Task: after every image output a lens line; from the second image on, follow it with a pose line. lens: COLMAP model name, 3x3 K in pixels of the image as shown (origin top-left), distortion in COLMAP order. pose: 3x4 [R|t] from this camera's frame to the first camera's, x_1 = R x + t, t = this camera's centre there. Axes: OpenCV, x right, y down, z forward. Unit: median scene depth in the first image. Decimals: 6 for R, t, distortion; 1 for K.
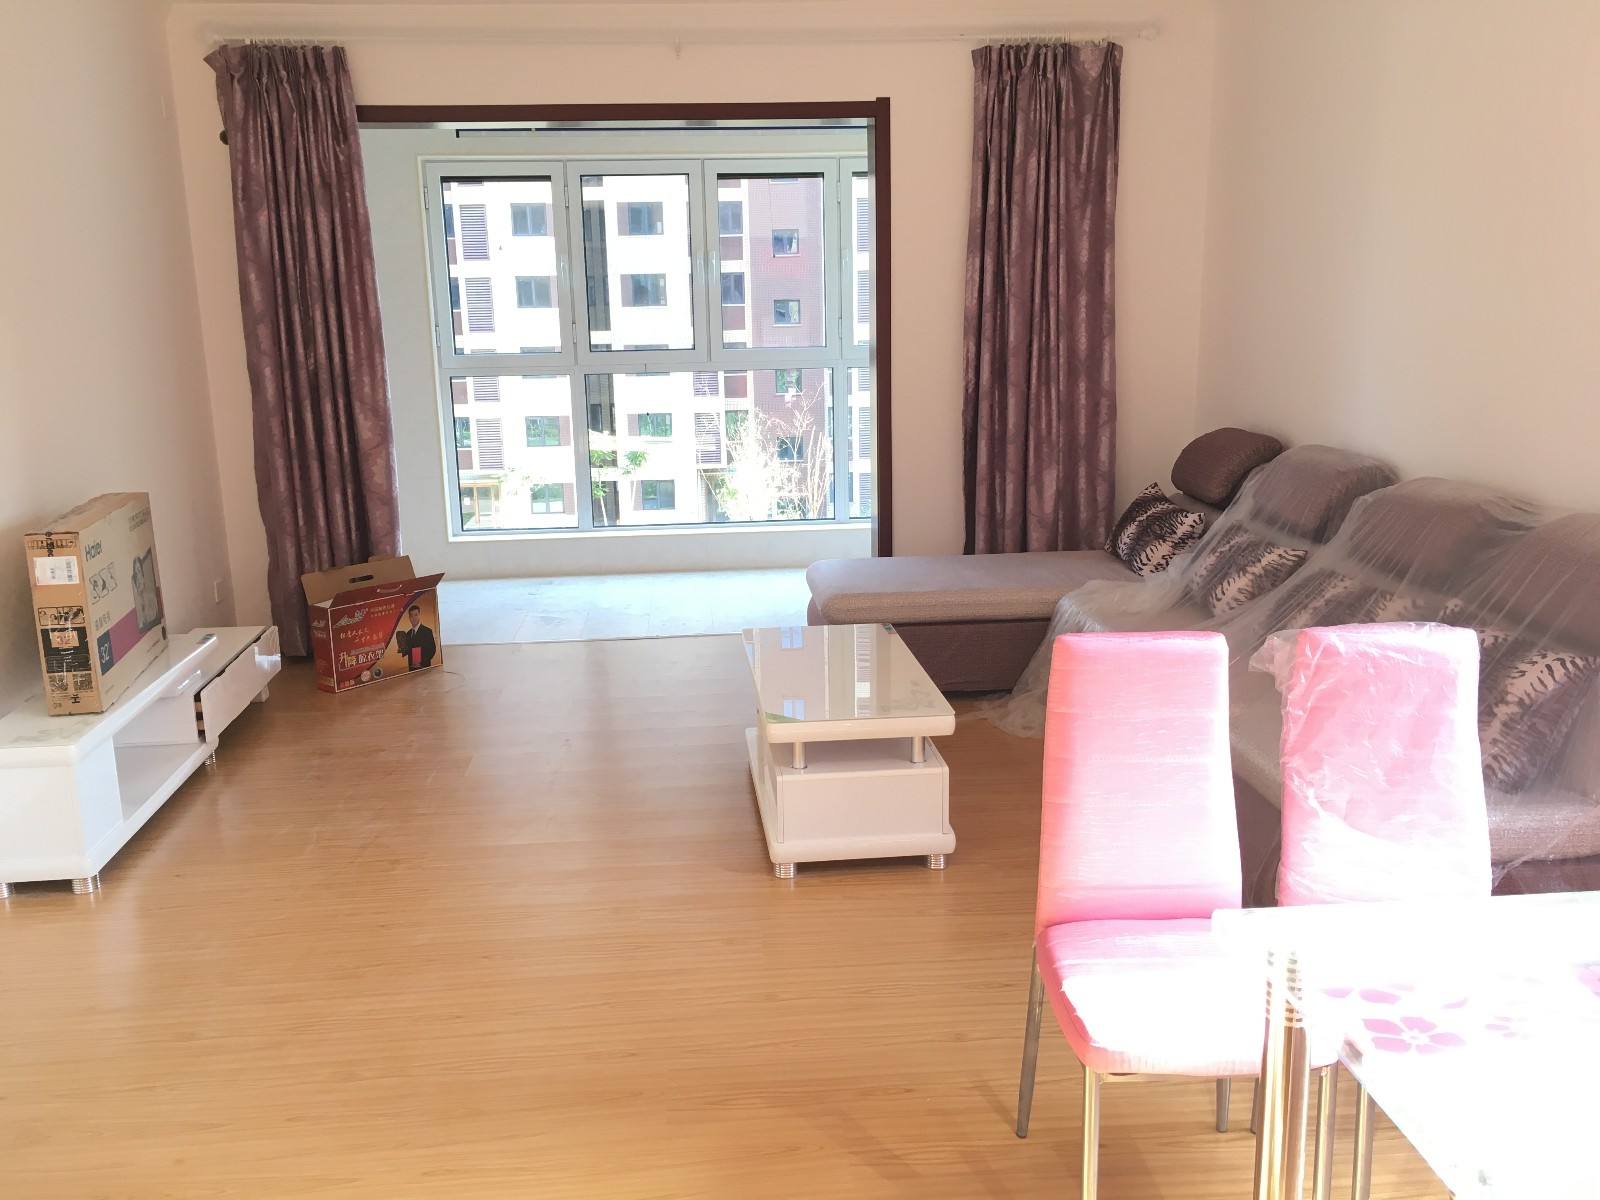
lens RADIAL K [[1372.4, 0, 795.9], [0, 1372.4, 591.9], [0, 0, 1]] dist [0.055798, -0.034824]
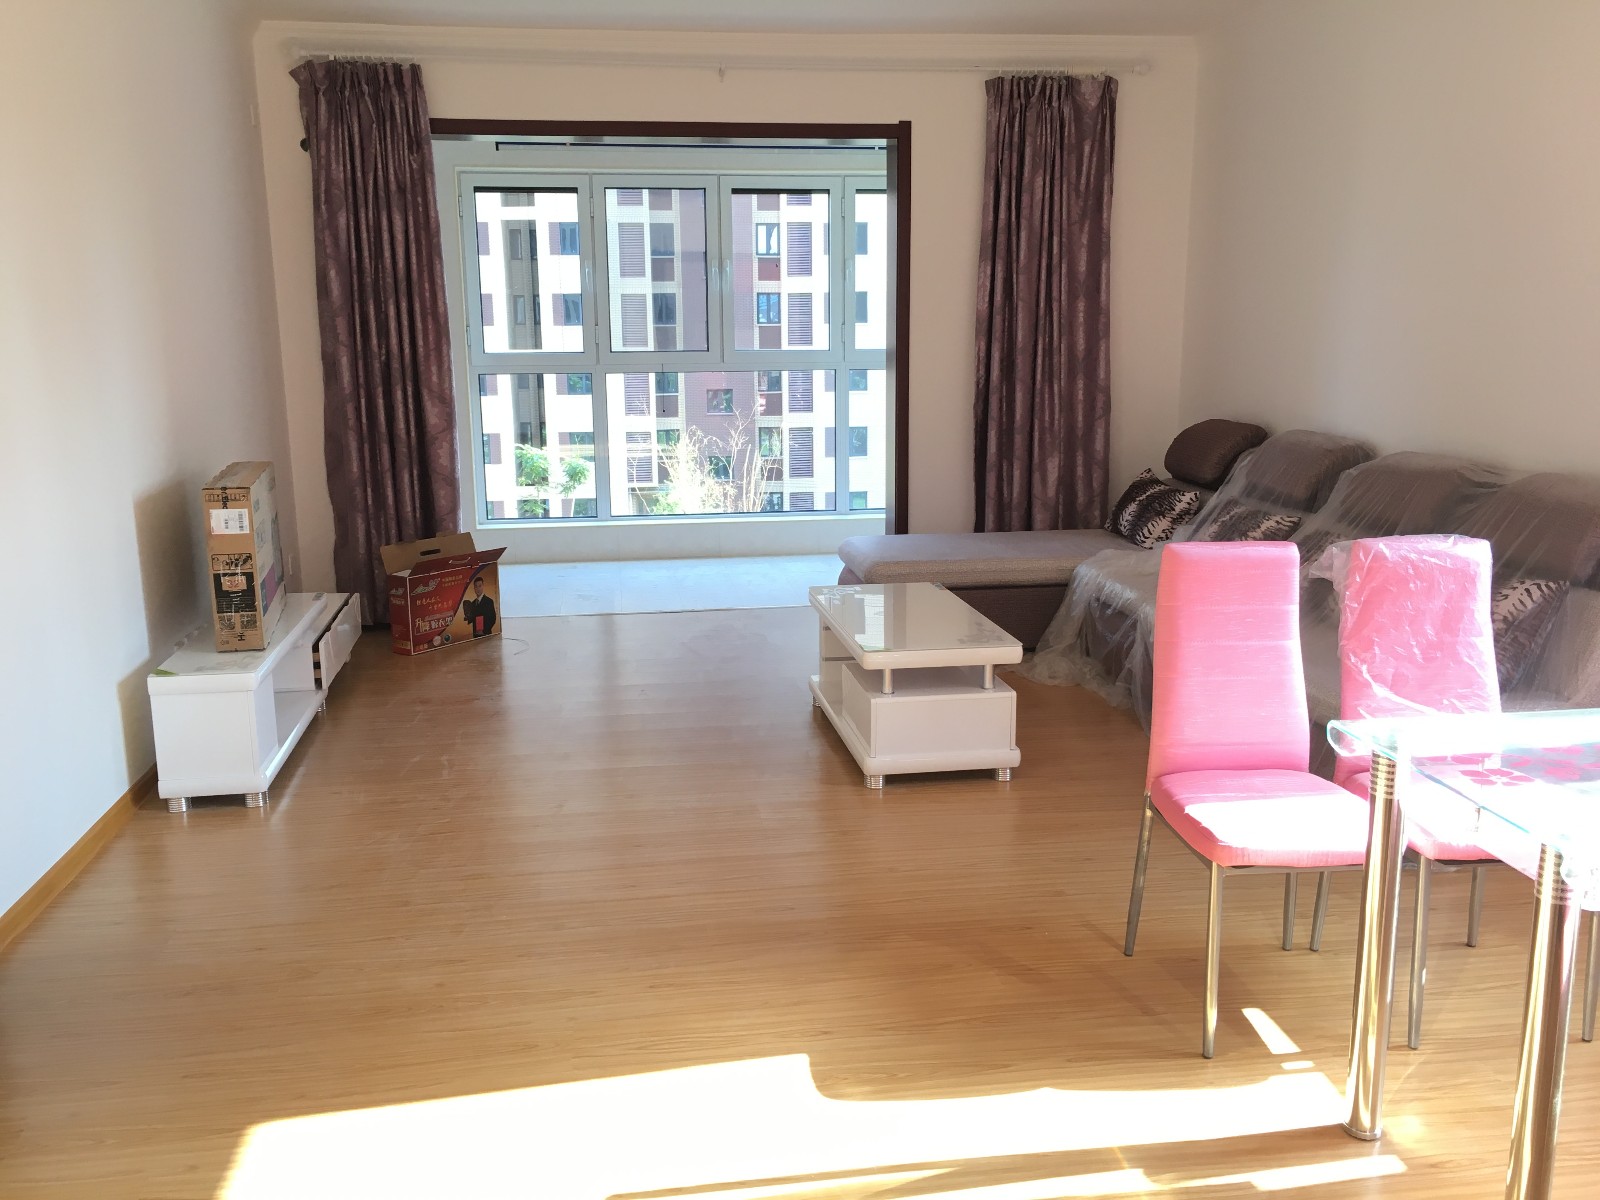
lens RADIAL K [[1372.4, 0, 797.4], [0, 1372.4, 589.6], [0, 0, 1]] dist [0.055798, -0.034824]
pose [[0.998194, 0.000695, 0.060061, -0.093460], [0.000427, 0.999826, -0.018659, 0.040799], [-0.060064, 0.018651, 0.998020, -0.098414]]
